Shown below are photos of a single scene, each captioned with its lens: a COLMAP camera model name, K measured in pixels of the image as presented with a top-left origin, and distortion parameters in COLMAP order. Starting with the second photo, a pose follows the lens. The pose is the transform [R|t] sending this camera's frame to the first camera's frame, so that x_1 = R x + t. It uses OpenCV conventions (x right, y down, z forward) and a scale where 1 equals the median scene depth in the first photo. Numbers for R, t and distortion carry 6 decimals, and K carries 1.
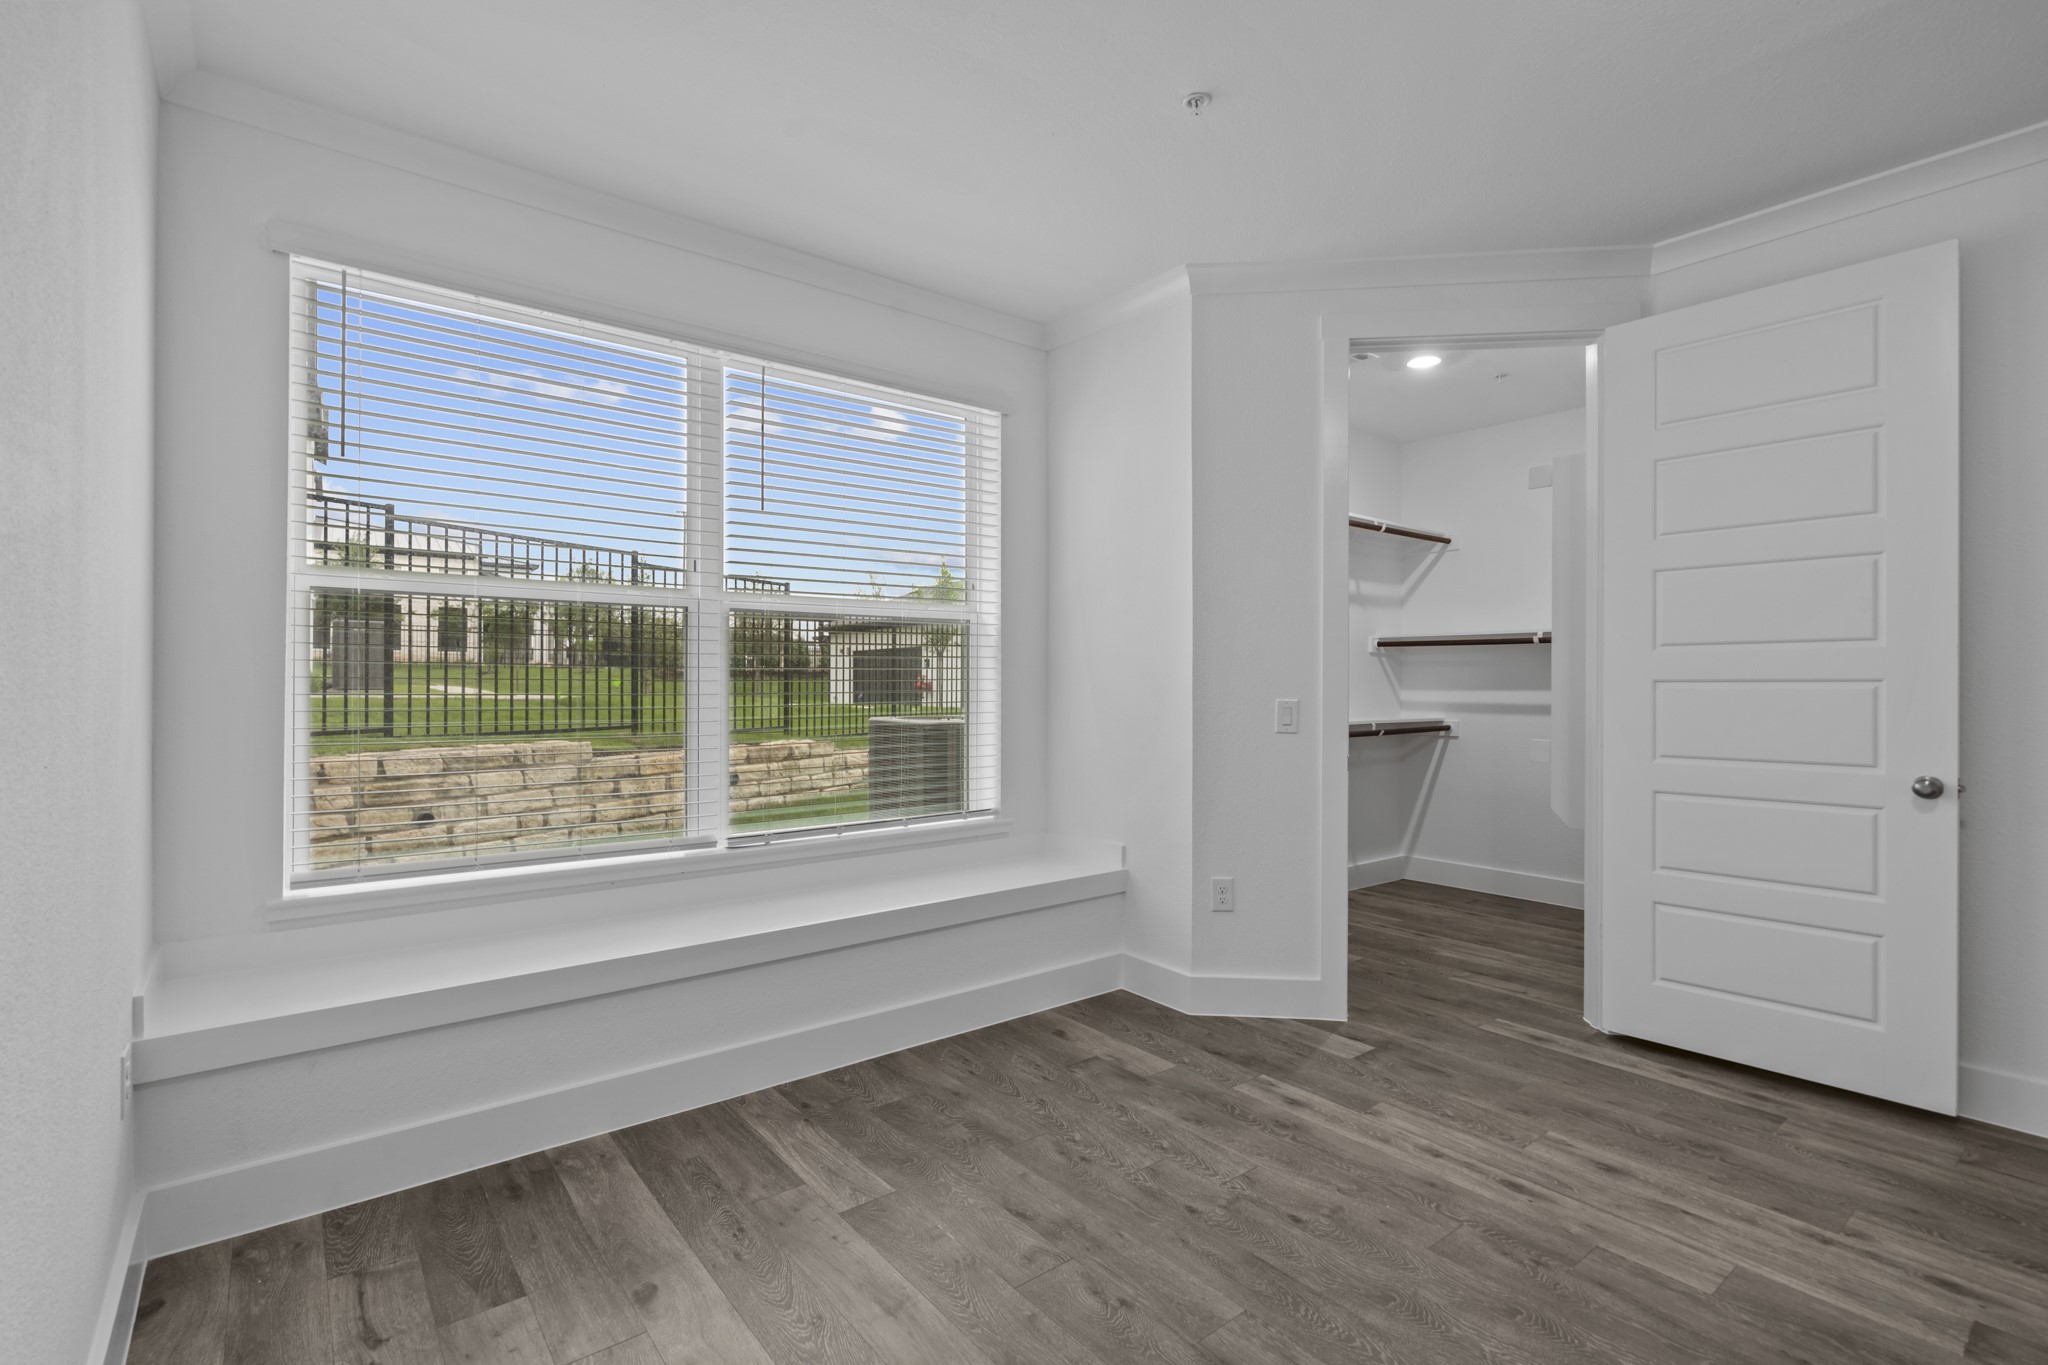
lens RADIAL K [[930.7, 0, 1016.6], [0, 930.7, 696.7], [0, 0, 1]] dist [-0.003173, 0.000733]
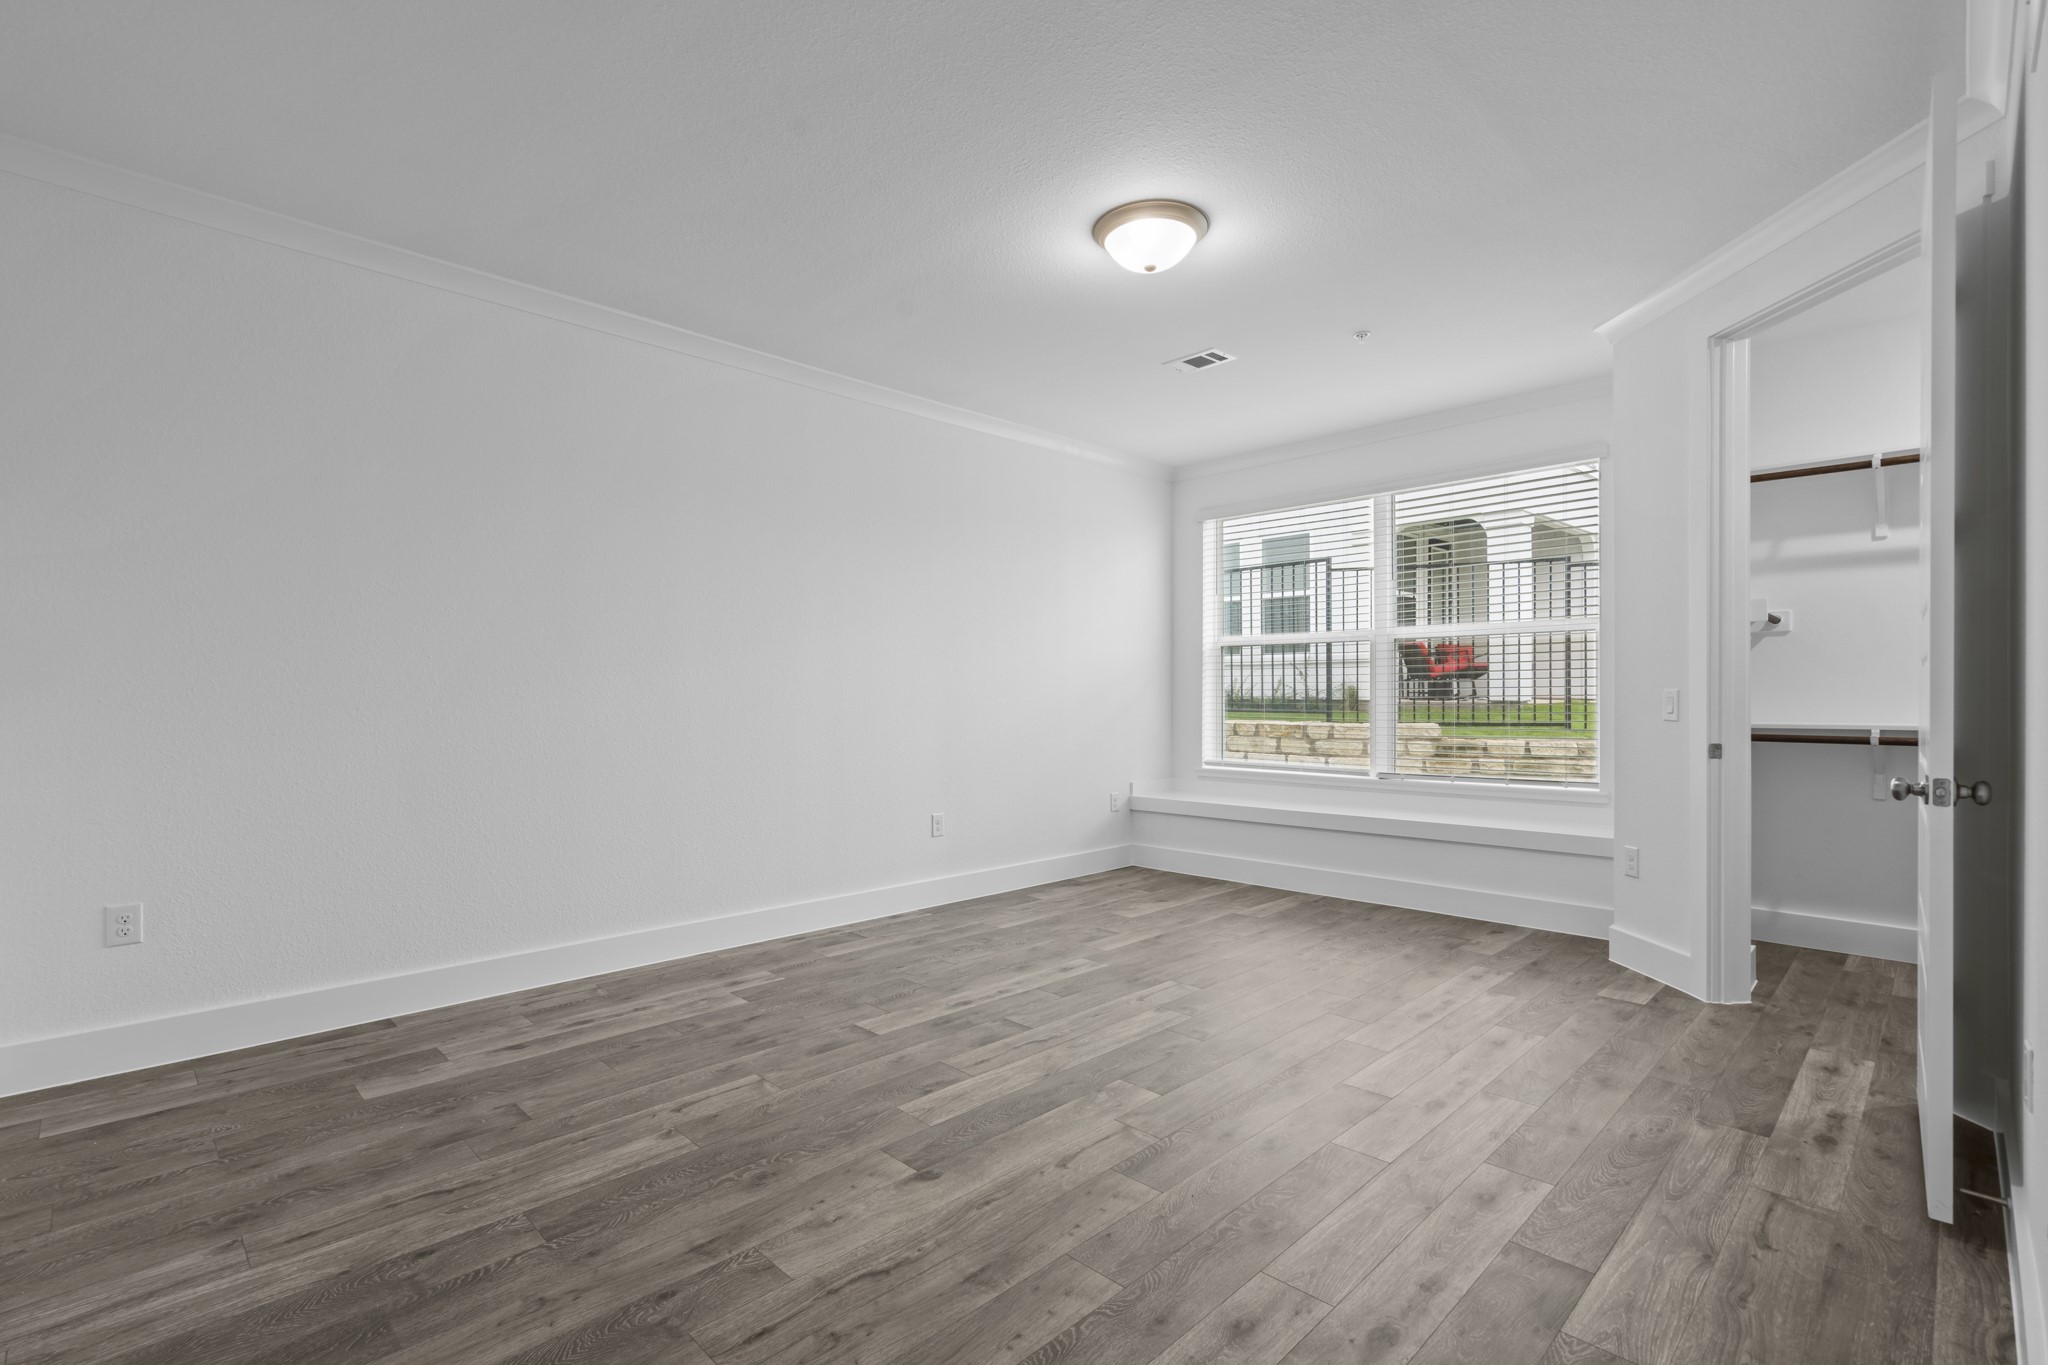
lens RADIAL K [[930.7, 0, 1017.4], [0, 930.7, 689.5], [0, 0, 1]] dist [-0.003173, 0.000733]
pose [[0.117239, -0.012588, -0.993024, 1.475761], [-0.010356, 0.999850, -0.013897, 0.030005], [0.993050, 0.011913, 0.117091, 0.138700]]
